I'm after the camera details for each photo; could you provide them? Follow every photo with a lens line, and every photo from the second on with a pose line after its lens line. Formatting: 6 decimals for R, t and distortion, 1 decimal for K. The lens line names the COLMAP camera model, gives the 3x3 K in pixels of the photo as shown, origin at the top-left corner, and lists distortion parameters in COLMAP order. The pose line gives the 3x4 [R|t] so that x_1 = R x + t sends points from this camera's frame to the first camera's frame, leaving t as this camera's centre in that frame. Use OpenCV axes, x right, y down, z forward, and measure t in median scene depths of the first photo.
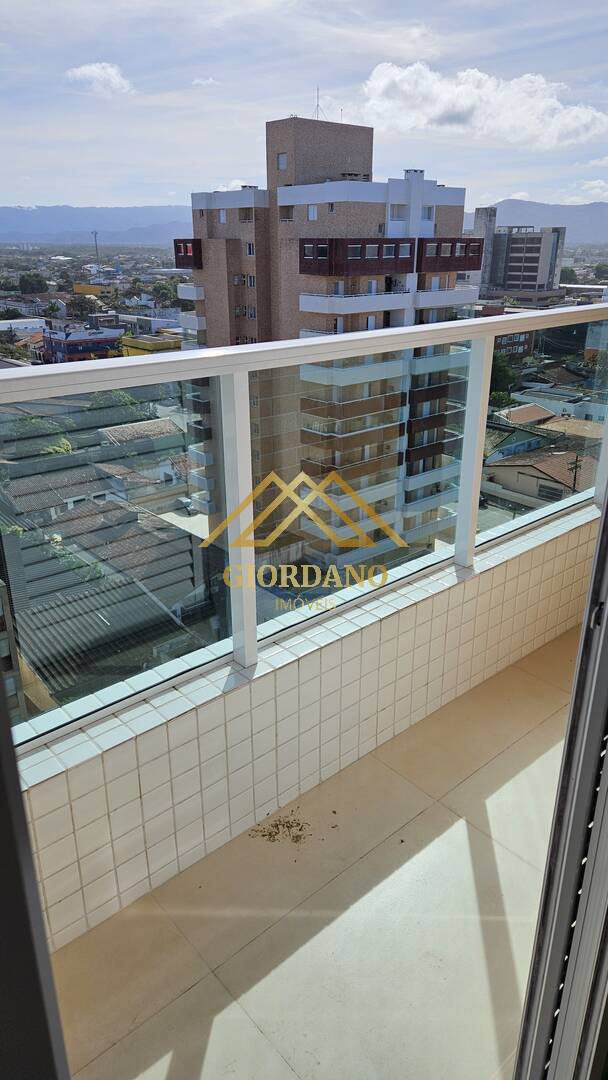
lens RADIAL K [[722.0, 0, 304.0], [0, 722.0, 540.0], [0, 0, 1]] dist [0.003016, -0.000139]
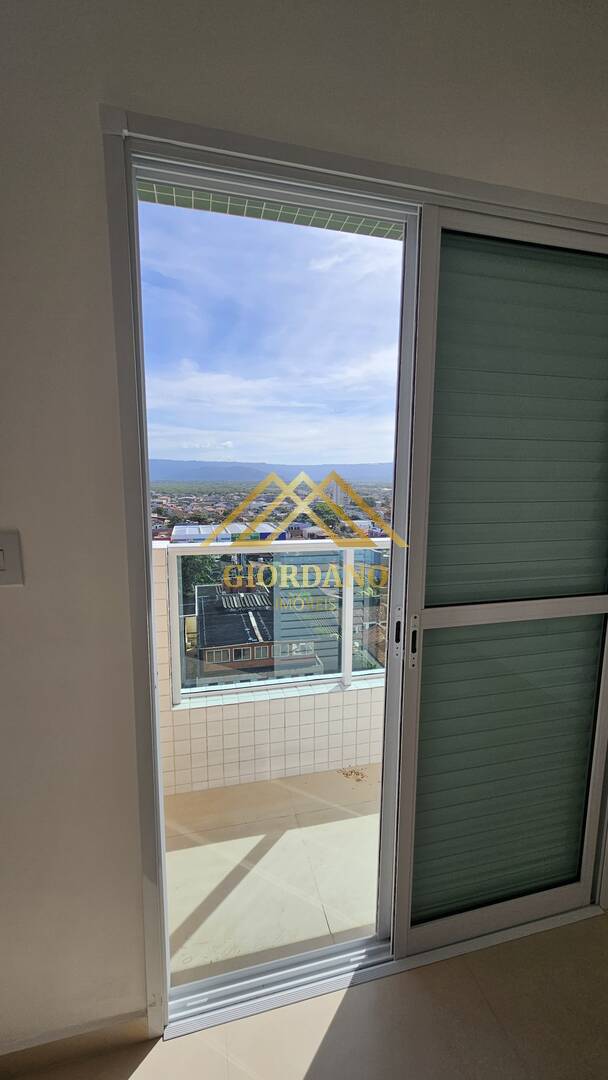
lens RADIAL K [[439.8, 0, 304.0], [0, 439.8, 540.0], [0, 0, 1]] dist [-0.000534, 0.000087]
pose [[0.885196, 0.064491, -0.460727, 0.413820], [-0.180113, 0.960619, -0.211588, 0.061082], [0.428938, 0.270280, 0.861952, -0.335307]]
